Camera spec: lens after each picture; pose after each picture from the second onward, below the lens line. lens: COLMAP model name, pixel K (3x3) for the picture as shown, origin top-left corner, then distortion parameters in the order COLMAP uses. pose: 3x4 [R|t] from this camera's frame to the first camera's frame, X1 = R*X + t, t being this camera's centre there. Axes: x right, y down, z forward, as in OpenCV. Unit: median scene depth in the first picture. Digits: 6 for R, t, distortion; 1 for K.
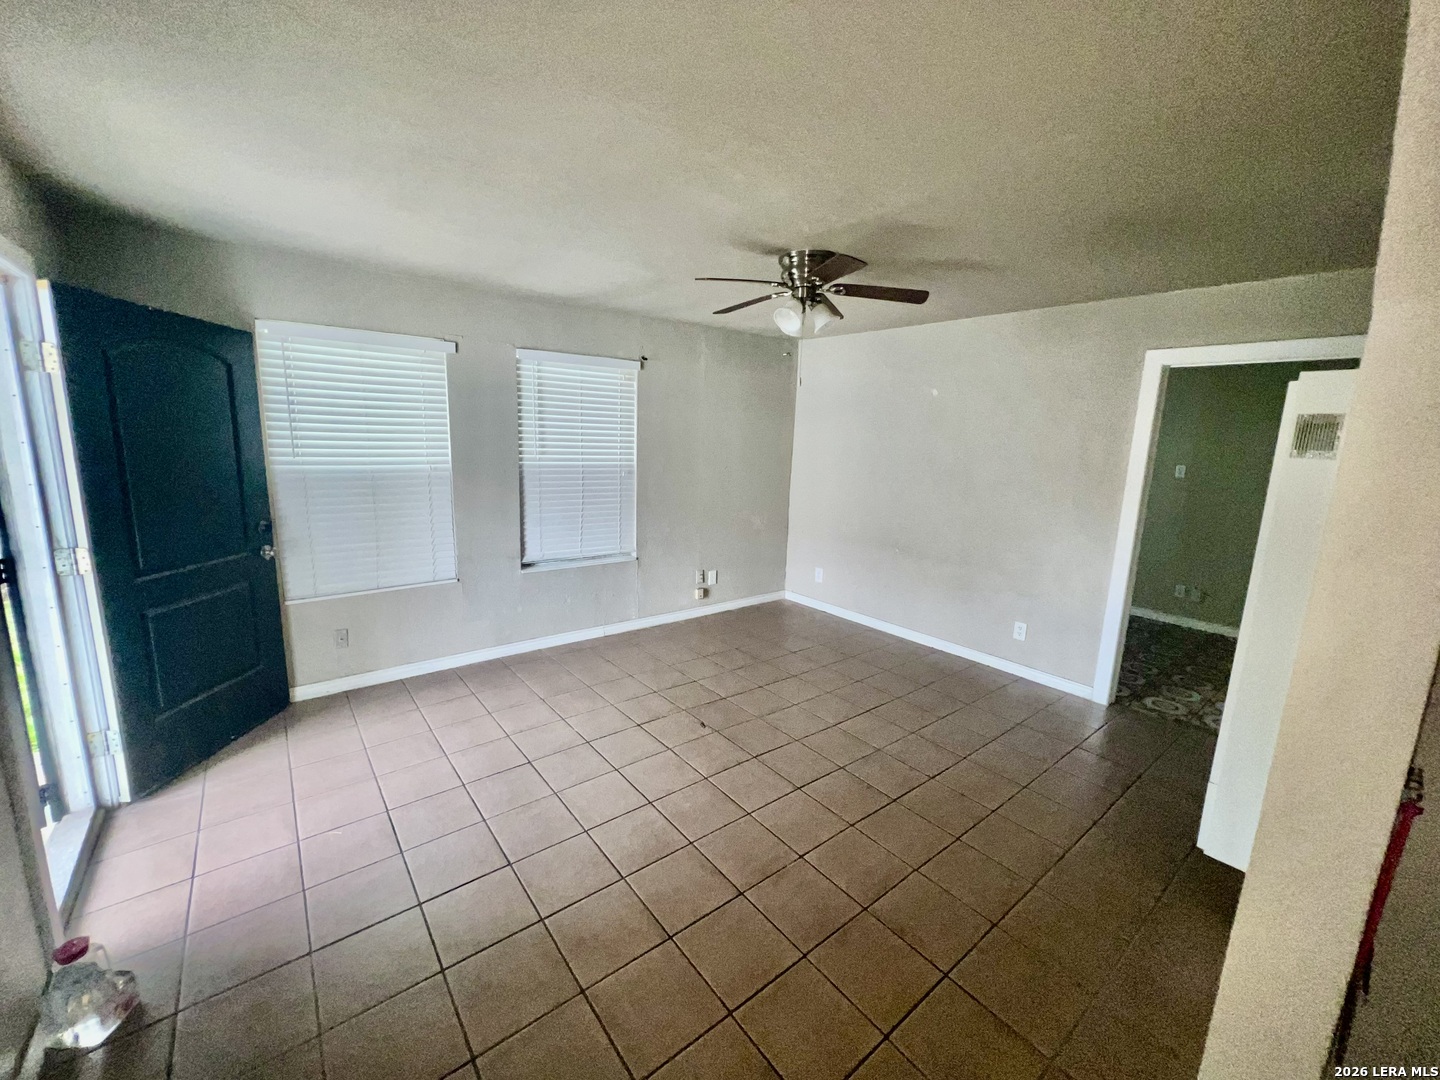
lens RADIAL K [[579.0, 0, 717.6], [0, 579.0, 539.7], [0, 0, 1]] dist [0.001474, 0.000019]
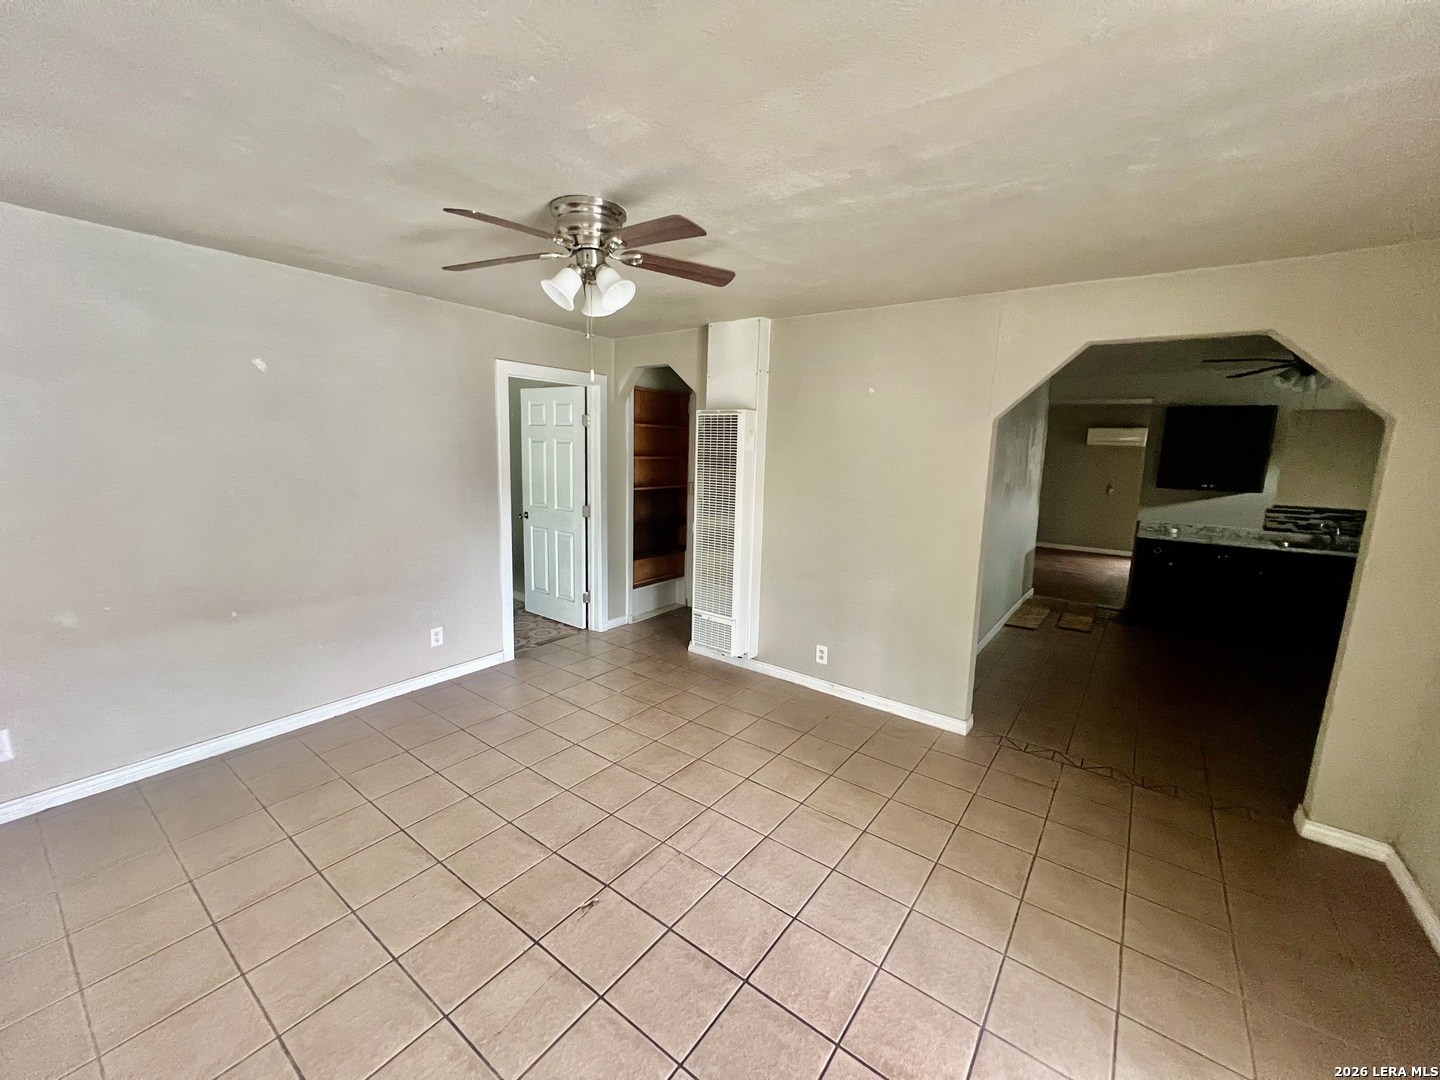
lens RADIAL K [[579.0, 0, 717.6], [0, 579.0, 539.7], [0, 0, 1]] dist [0.001474, 0.000019]
pose [[-0.256881, -0.195933, 0.946373, -0.538898], [0.142335, 0.960885, 0.237573, -0.180778], [-0.955904, 0.195730, -0.218945, 0.856491]]
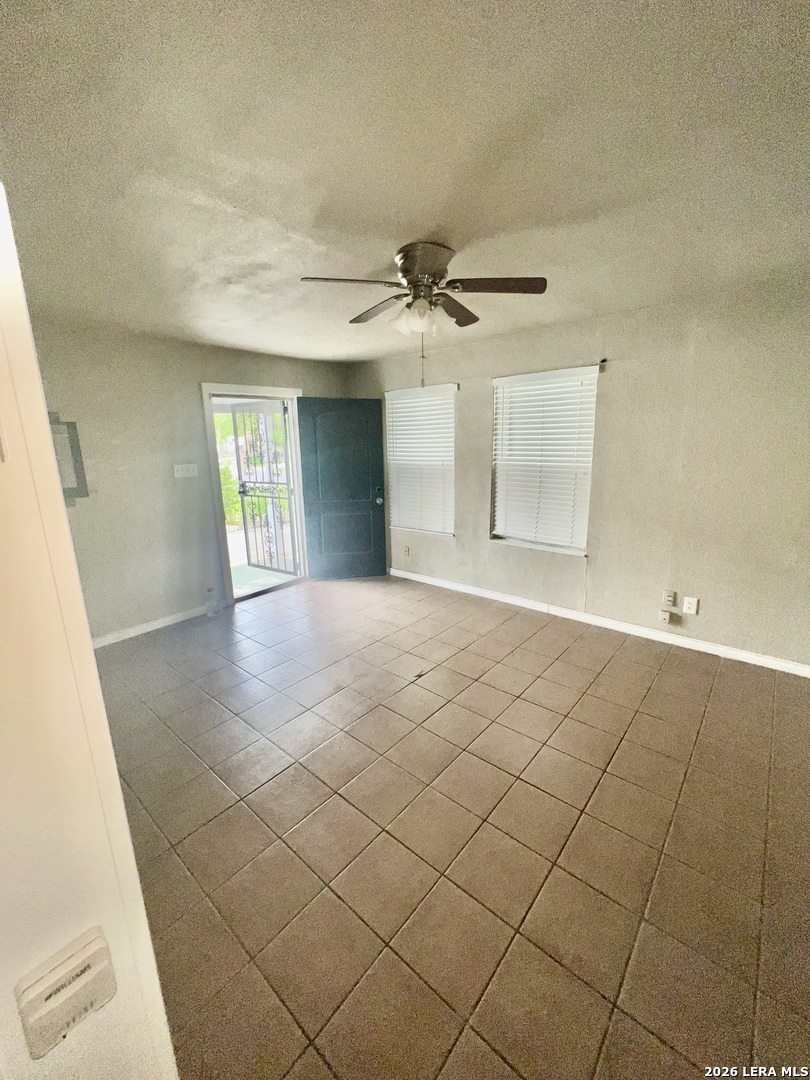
lens RADIAL K [[435.2, 0, 406.3], [0, 435.2, 538.1], [0, 0, 1]] dist [-0.000496, -0.000115]
pose [[0.189553, 0.180479, -0.965141, 0.741184], [-0.151769, 0.976534, 0.152802, -0.093840], [0.970070, 0.117514, 0.212496, 0.674899]]
